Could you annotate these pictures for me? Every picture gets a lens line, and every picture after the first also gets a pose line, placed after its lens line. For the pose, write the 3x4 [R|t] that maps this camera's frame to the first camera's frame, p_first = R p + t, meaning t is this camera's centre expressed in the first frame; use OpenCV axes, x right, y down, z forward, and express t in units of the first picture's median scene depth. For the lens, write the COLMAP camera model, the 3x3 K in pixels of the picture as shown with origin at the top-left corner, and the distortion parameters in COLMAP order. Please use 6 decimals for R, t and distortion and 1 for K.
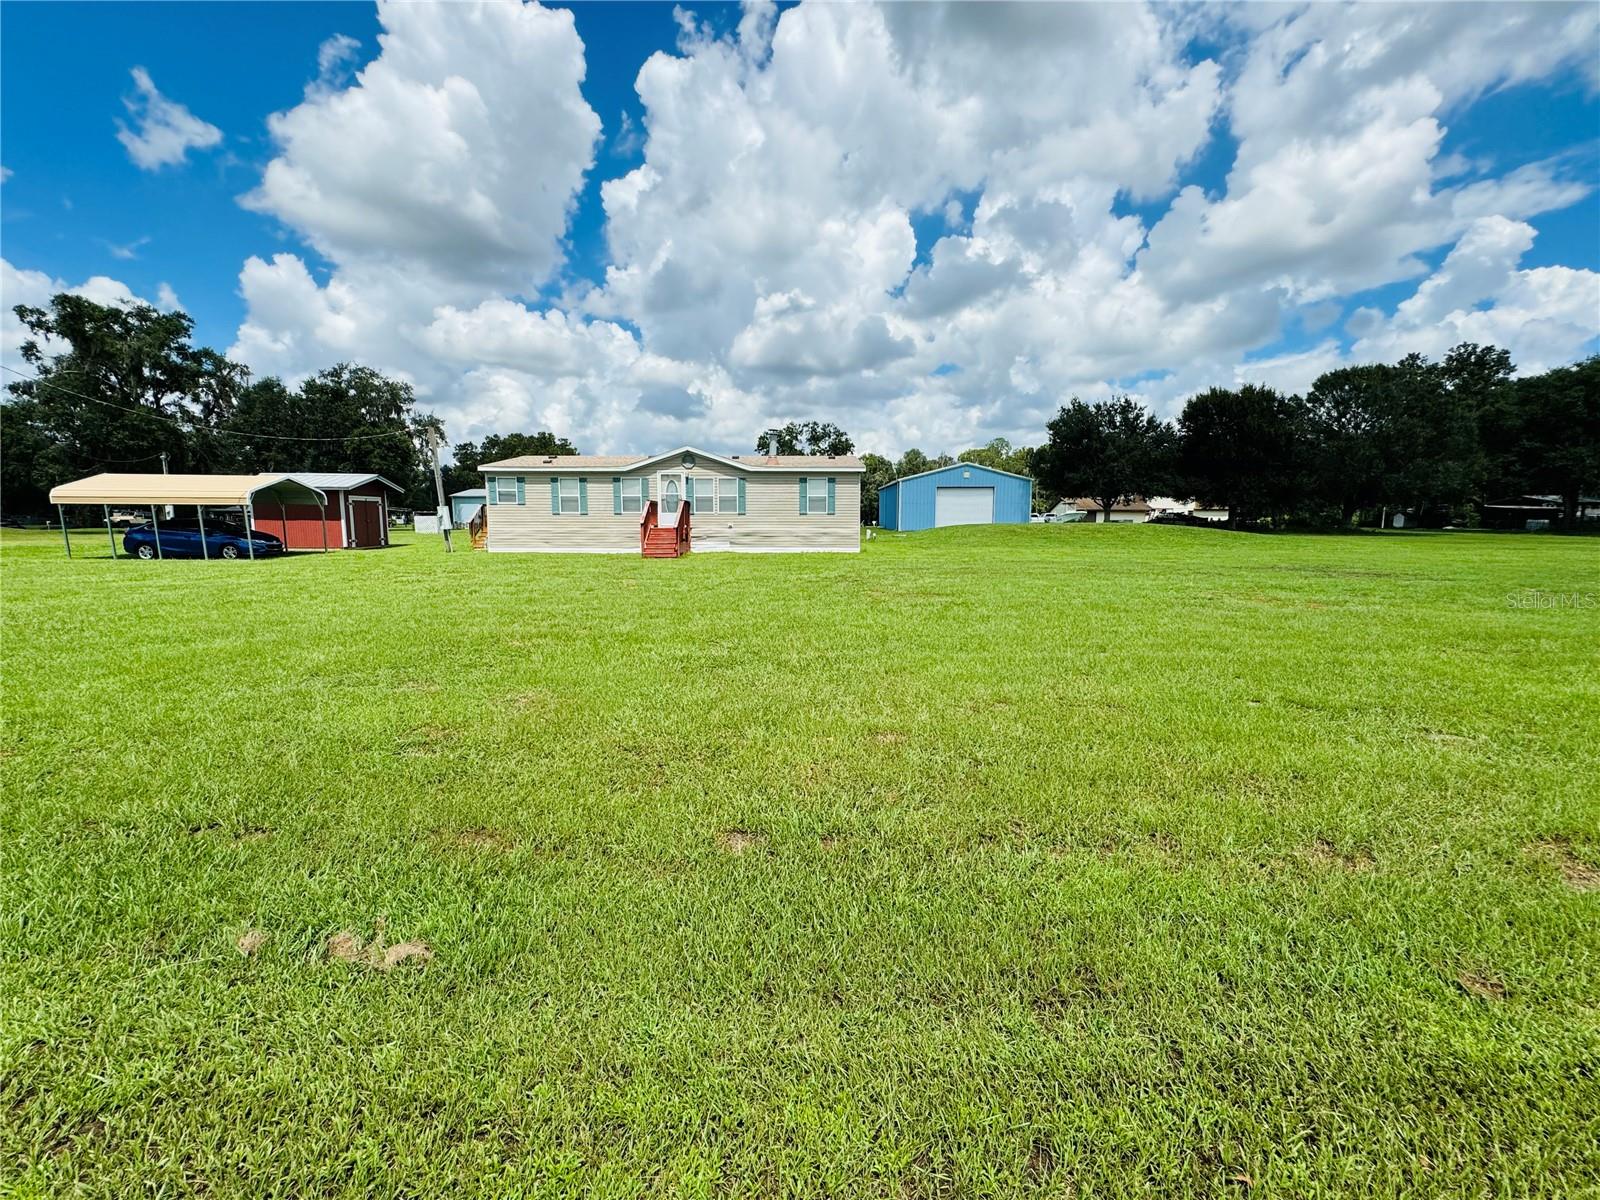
lens RADIAL K [[654.5, 0, 791.2], [0, 654.5, 588.4], [0, 0, 1]] dist [0.000701, 0.000064]
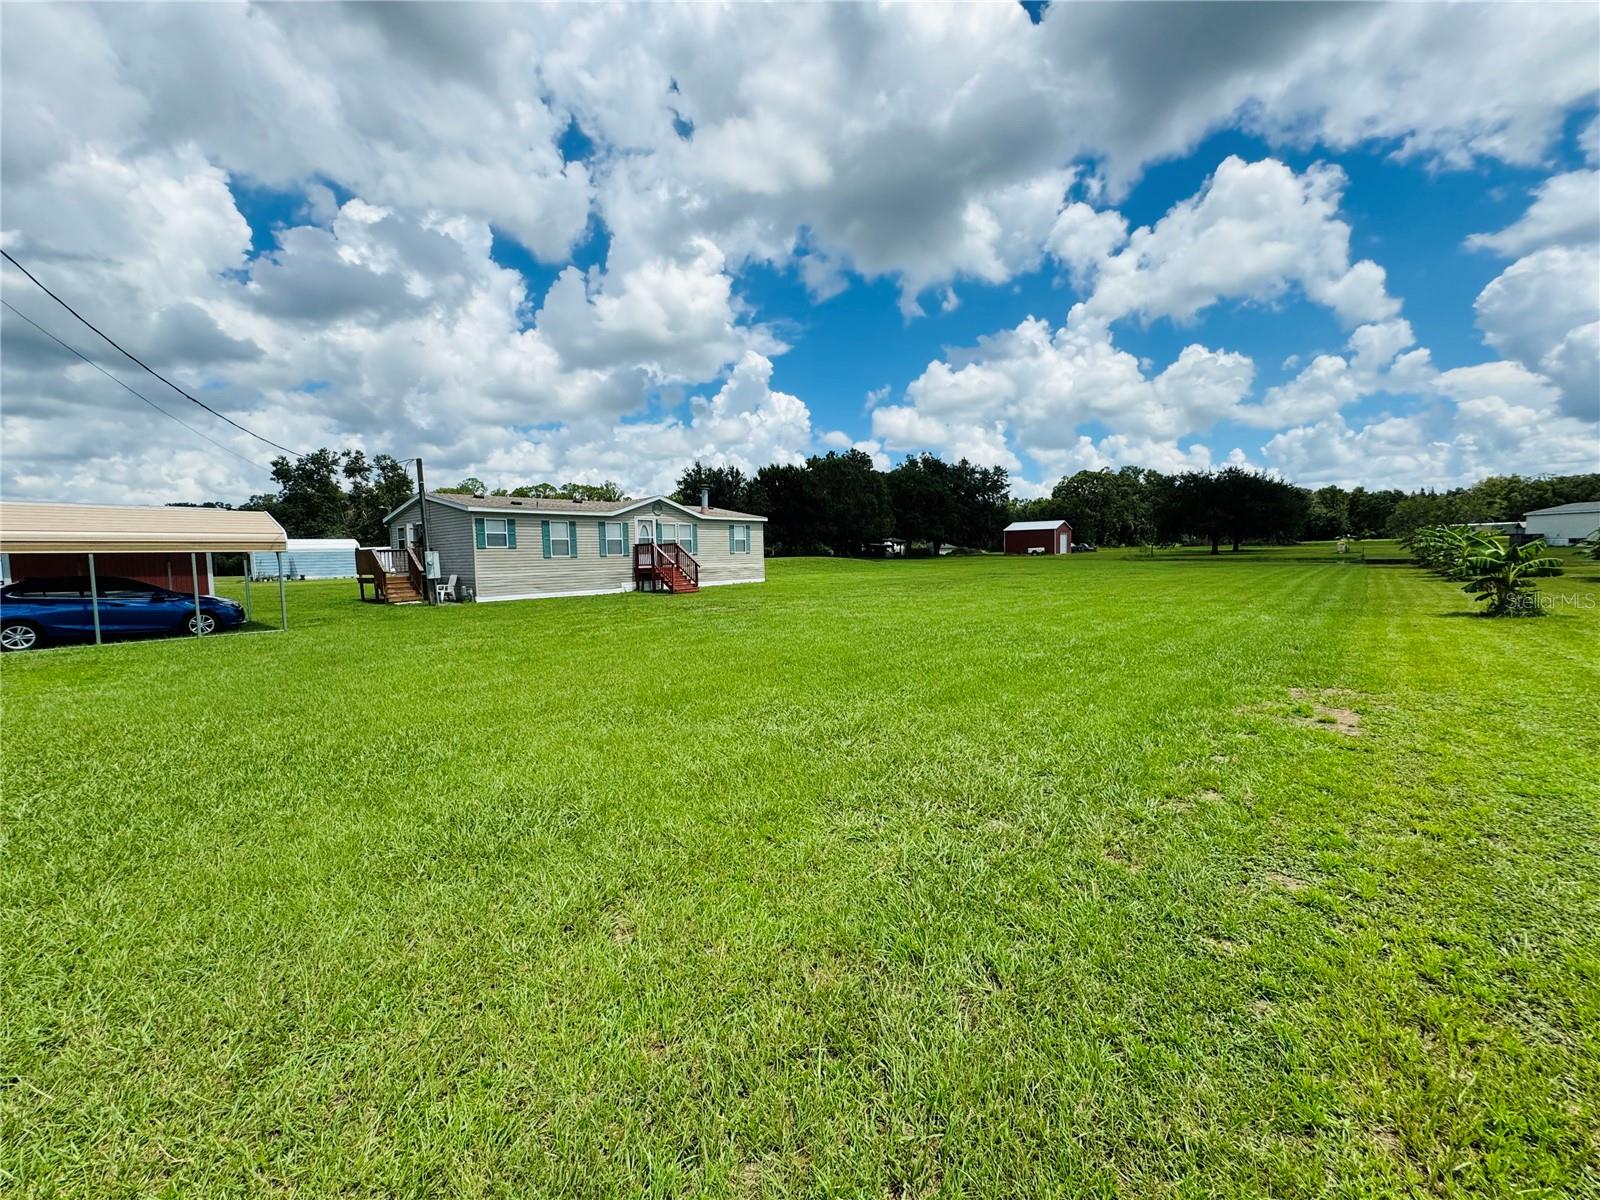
lens RADIAL K [[654.5, 0, 795.2], [0, 654.5, 610.8], [0, 0, 1]] dist [0.000701, 0.000064]
pose [[0.653893, -0.082936, 0.752028, -0.855382], [0.103550, 0.994431, 0.019631, -0.016689], [-0.749468, 0.065035, 0.658839, 0.091630]]
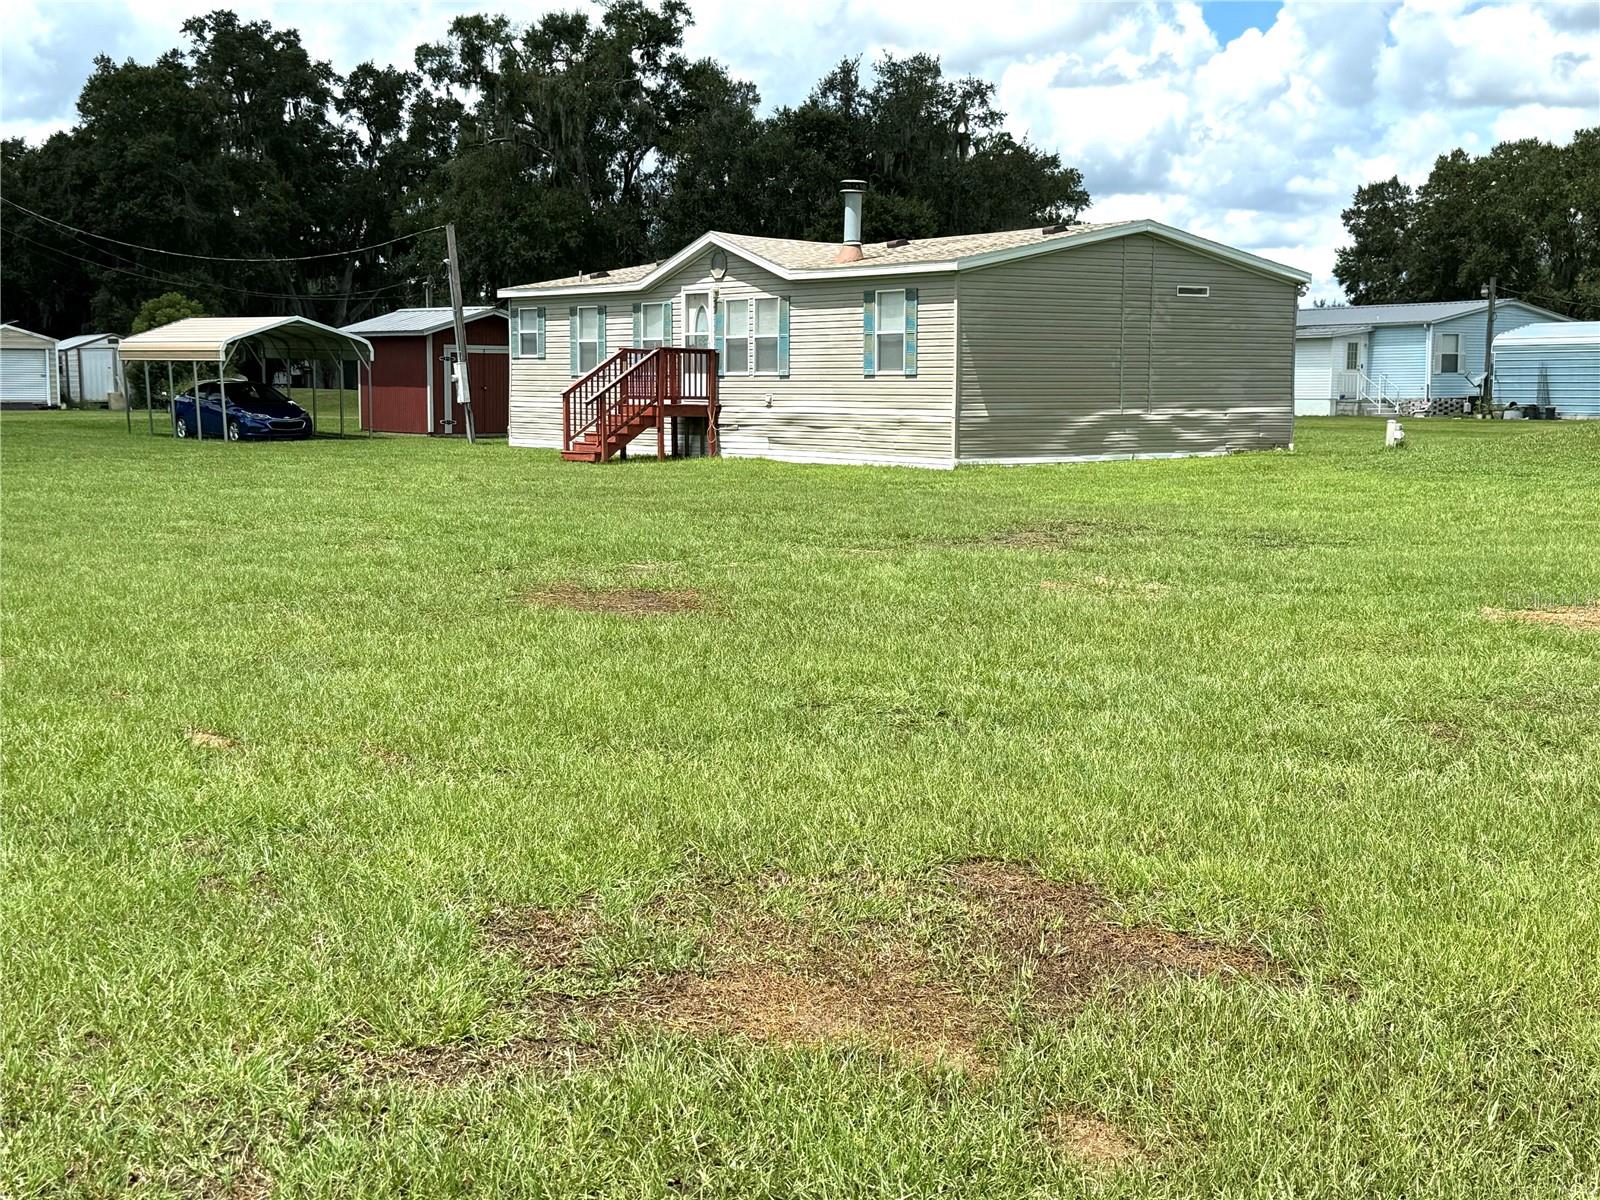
lens RADIAL K [[2082.0, 0, 803.2], [0, 2082.0, 612.8], [0, 0, 1]] dist [0.107389, 0.000000]
pose [[0.591411, 0.089736, -0.801361, 1.102292], [-0.090540, 0.994894, 0.044588, -0.015935], [0.801271, 0.046186, 0.596516, 0.157619]]
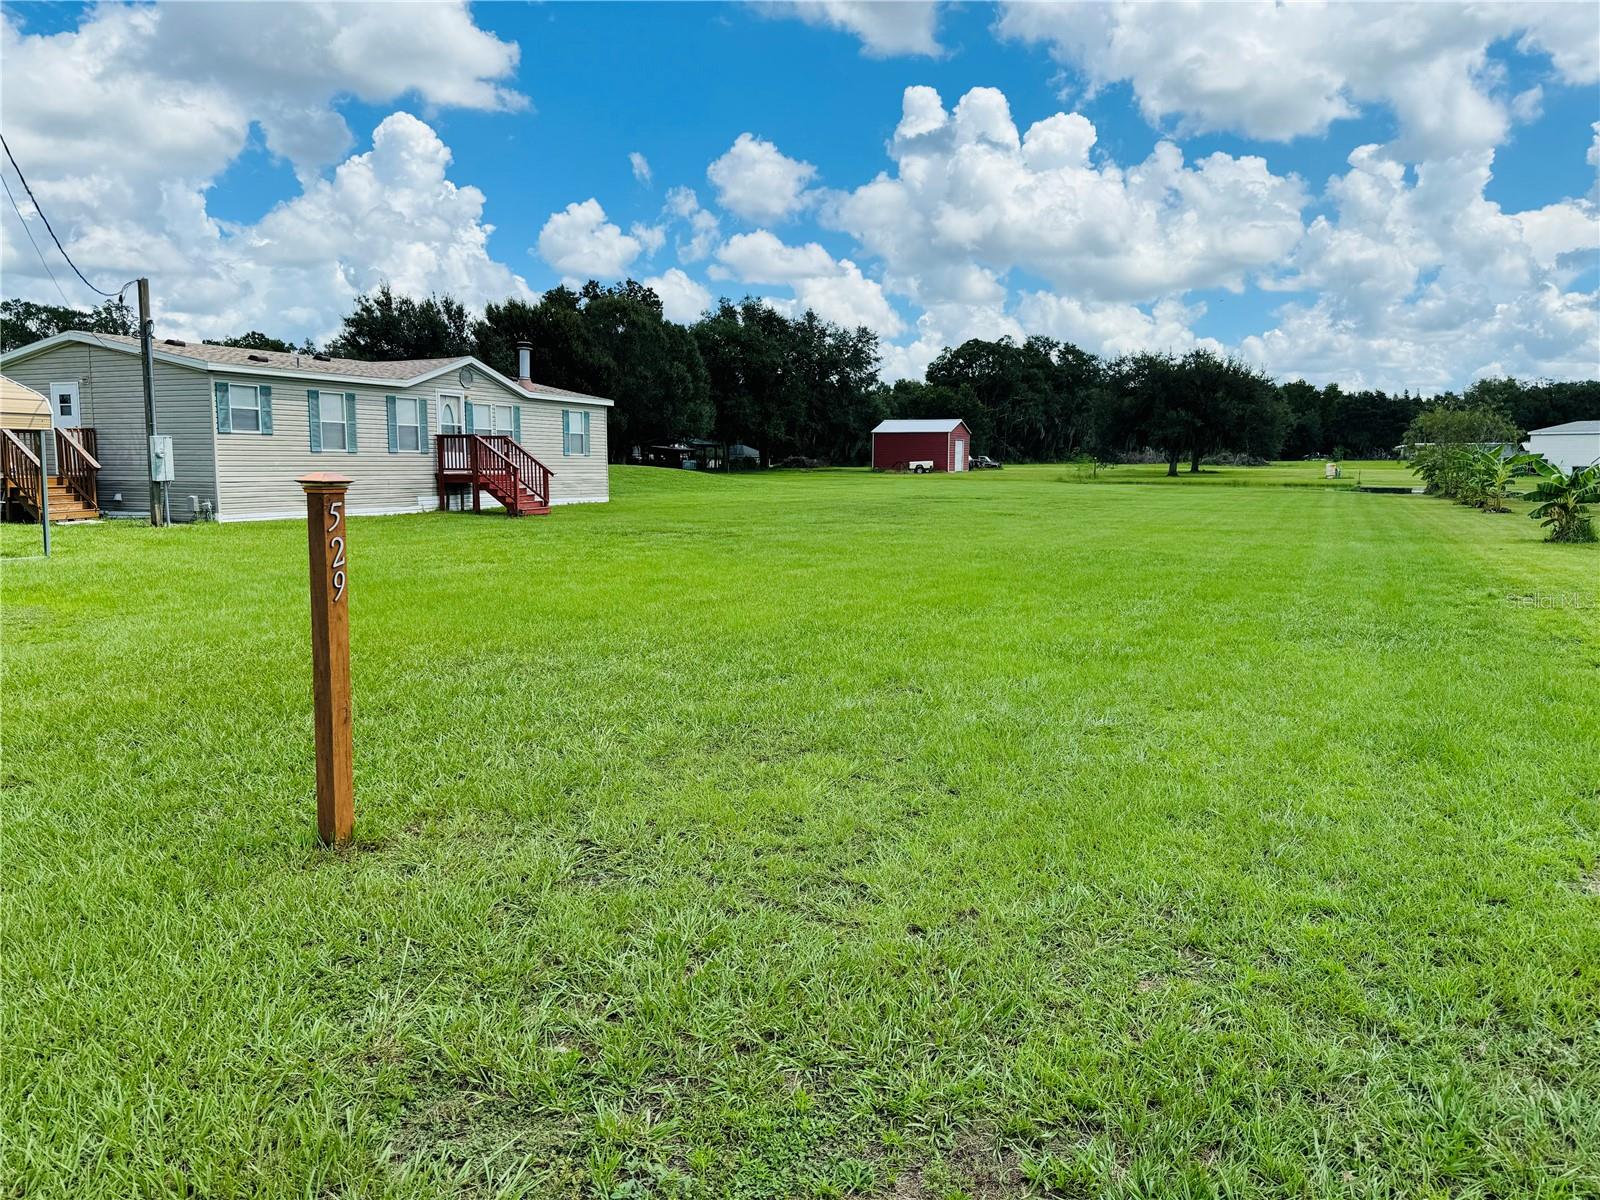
lens RADIAL K [[1143.0, 0, 805.4], [0, 1143.0, 613.5], [0, 0, 1]] dist [0.080913, -0.091746]
pose [[0.406691, -0.120524, 0.905581, -1.143863], [0.090876, 0.991680, 0.091170, -0.024385], [-0.909034, 0.045218, 0.414261, 0.172982]]
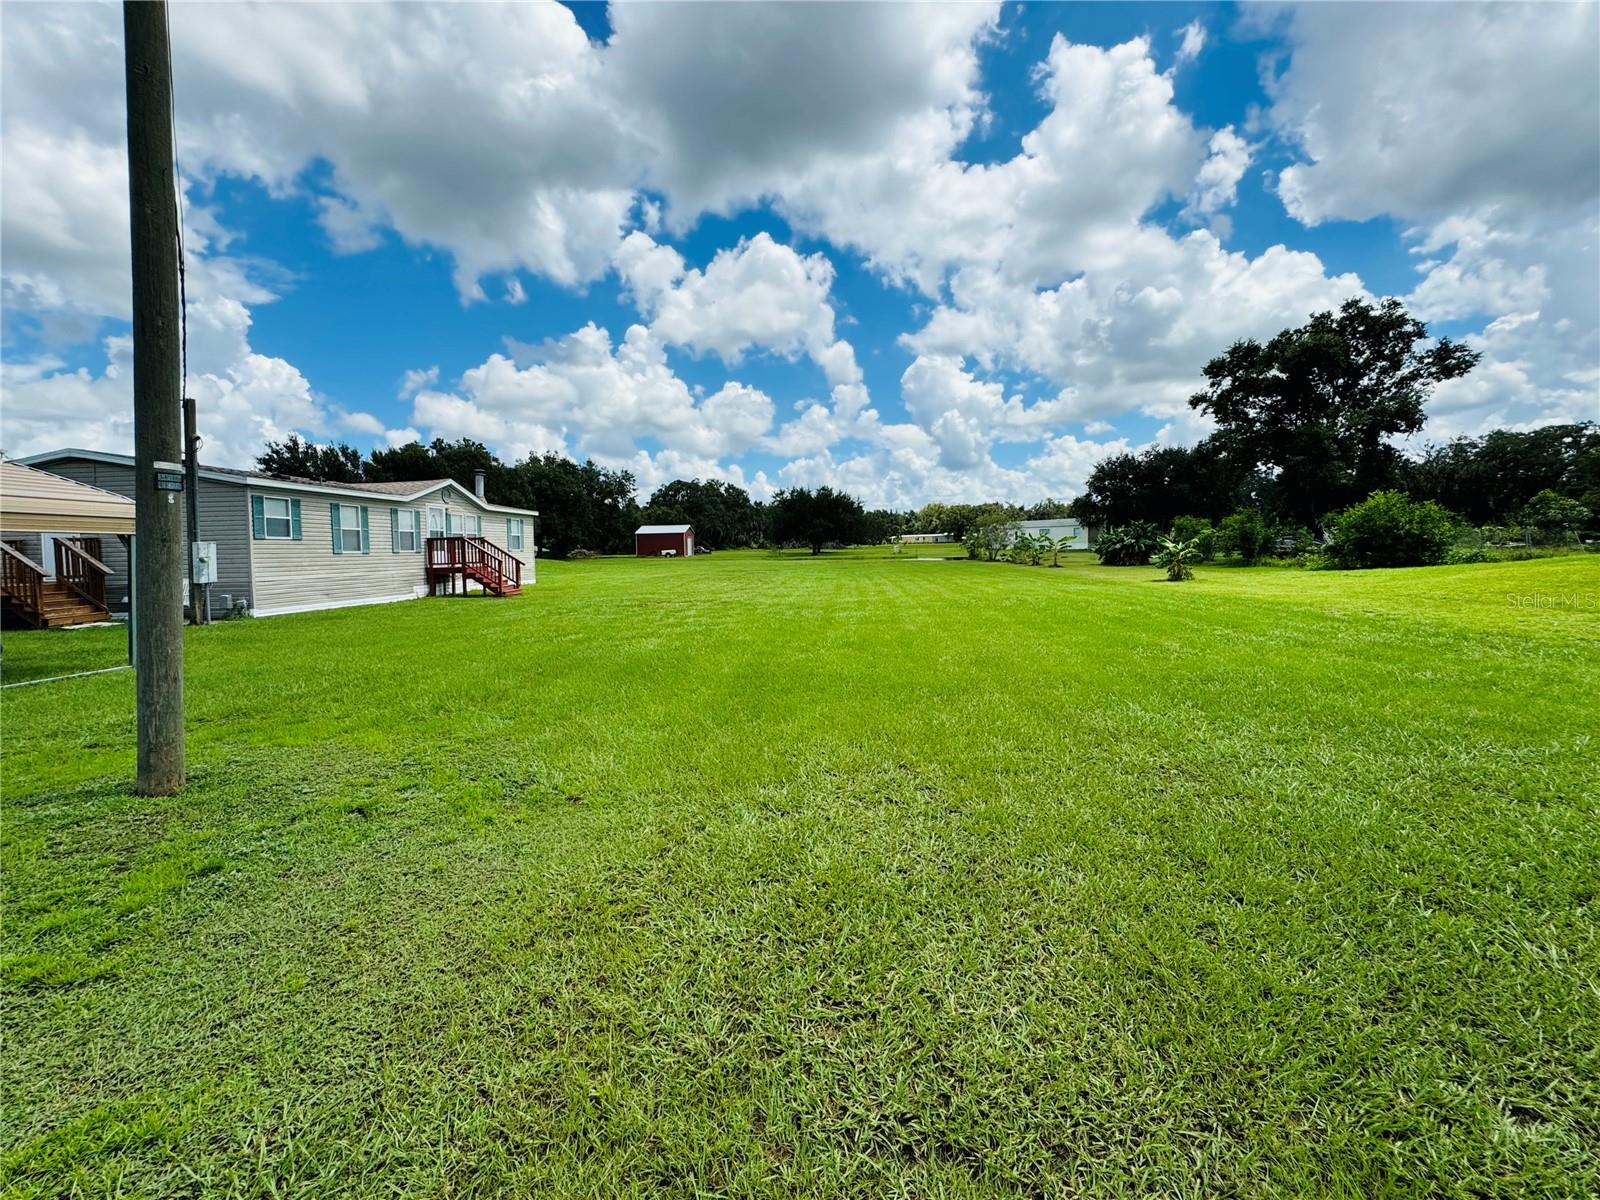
lens RADIAL K [[654.5, 0, 804.5], [0, 654.5, 605.3], [0, 0, 1]] dist [0.000701, 0.000064]
pose [[0.054869, -0.090689, 0.994367, -1.049090], [0.127232, 0.988384, 0.083123, -0.052200], [-0.990354, 0.121954, 0.065770, 0.453483]]
